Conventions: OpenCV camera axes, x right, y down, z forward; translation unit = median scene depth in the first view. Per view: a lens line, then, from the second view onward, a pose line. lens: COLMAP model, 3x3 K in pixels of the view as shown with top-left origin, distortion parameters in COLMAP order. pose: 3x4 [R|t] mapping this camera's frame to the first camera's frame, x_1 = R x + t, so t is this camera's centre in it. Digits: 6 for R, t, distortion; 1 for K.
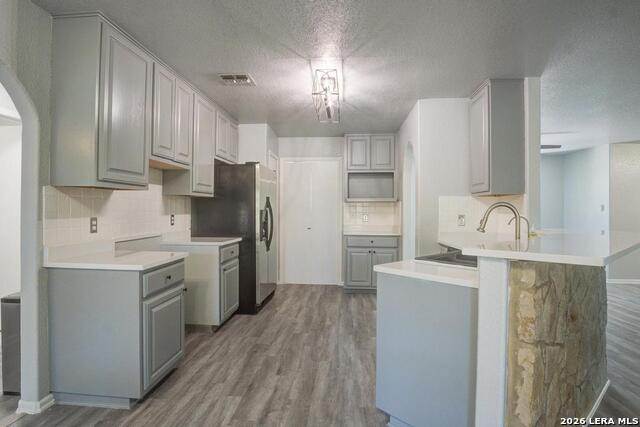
lens RADIAL K [[351.8, 0, 320.0], [0, 351.8, 213.5], [0, 0, 1]] dist [-0.045591, 0.000963]
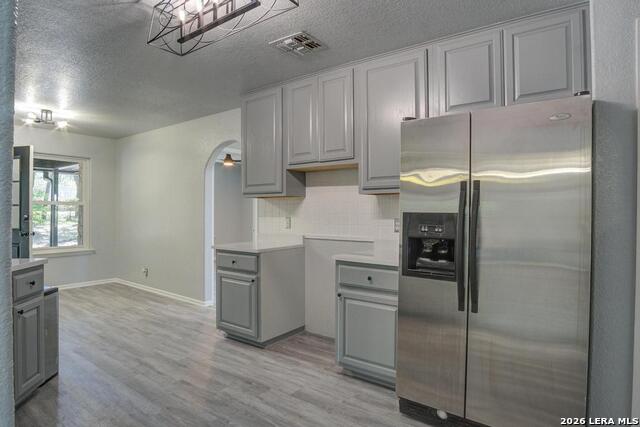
lens RADIAL K [[351.8, 0, 320.0], [0, 351.8, 213.5], [0, 0, 1]] dist [-0.045591, 0.000963]
pose [[-0.520529, -0.006761, -0.853817, 0.398008], [-0.017423, 0.999845, 0.002705, -0.008387], [0.853666, 0.016284, -0.520566, 1.448499]]
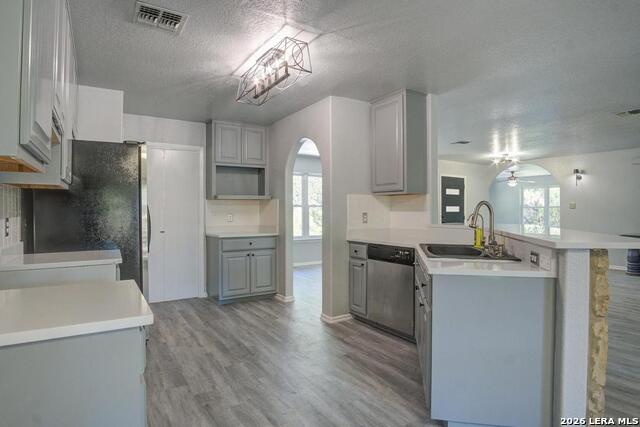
lens RADIAL K [[351.8, 0, 320.0], [0, 351.8, 213.5], [0, 0, 1]] dist [-0.045591, 0.000963]
pose [[0.801205, -0.013166, 0.598245, -0.389732], [0.010515, 0.999913, 0.007924, -0.004261], [-0.598297, -0.000058, 0.801274, 0.269695]]
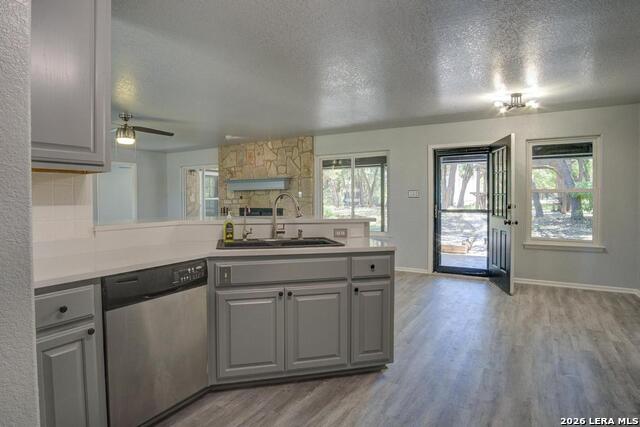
lens RADIAL K [[358.4, 0, 318.0], [0, 358.4, 206.1], [0, 0, 1]] dist [-0.042865, -0.000326]
pose [[-0.888210, -0.015681, 0.459169, -0.100302], [-0.000440, 0.999446, 0.033279, -0.015584], [-0.459437, 0.029357, -0.887725, 1.360191]]
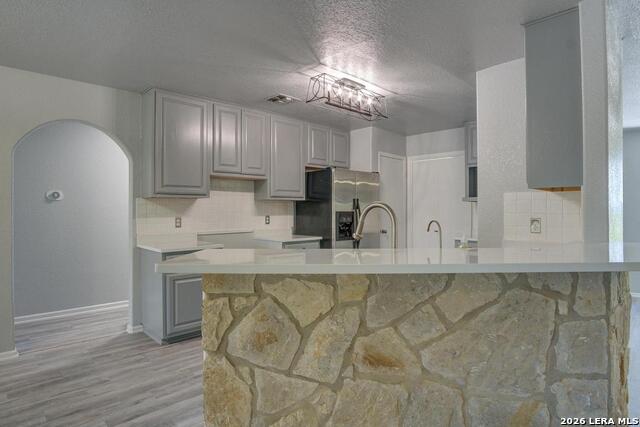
lens RADIAL K [[351.8, 0, 320.0], [0, 351.8, 213.5], [0, 0, 1]] dist [-0.045591, 0.000963]
pose [[0.748006, 0.001926, -0.663690, 0.631424], [-0.002050, 0.999998, 0.000592, -0.005684], [0.663689, 0.000917, 0.748008, 0.209880]]
